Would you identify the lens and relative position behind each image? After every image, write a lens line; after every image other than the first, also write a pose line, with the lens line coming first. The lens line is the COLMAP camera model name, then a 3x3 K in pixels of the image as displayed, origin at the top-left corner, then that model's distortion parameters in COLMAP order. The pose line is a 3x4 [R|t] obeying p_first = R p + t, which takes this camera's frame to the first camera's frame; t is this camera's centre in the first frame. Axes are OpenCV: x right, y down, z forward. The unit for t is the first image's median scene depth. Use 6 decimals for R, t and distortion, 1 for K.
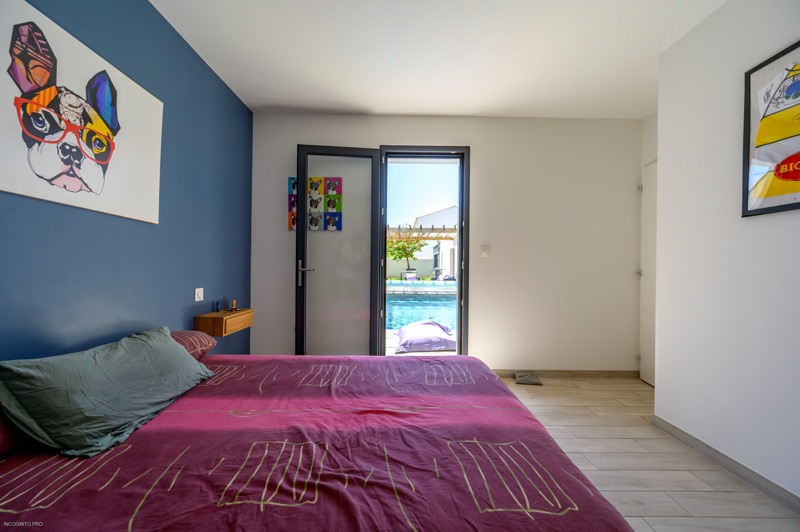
lens RADIAL K [[321.3, 0, 402.4], [0, 321.3, 266.3], [0, 0, 1]] dist [0.002760, -0.001088]
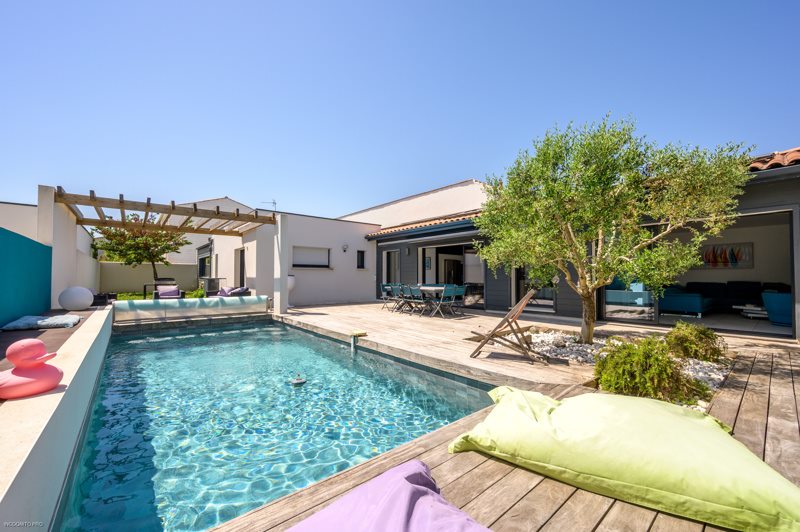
lens RADIAL K [[321.3, 0, 397.9], [0, 321.3, 269.1], [0, 0, 1]] dist [0.002760, -0.001088]
pose [[0.767920, -0.000310, 0.640546, -0.021654], [0.012141, 0.999827, -0.014071, 0.003287], [-0.640431, 0.018583, 0.767791, 0.192584]]
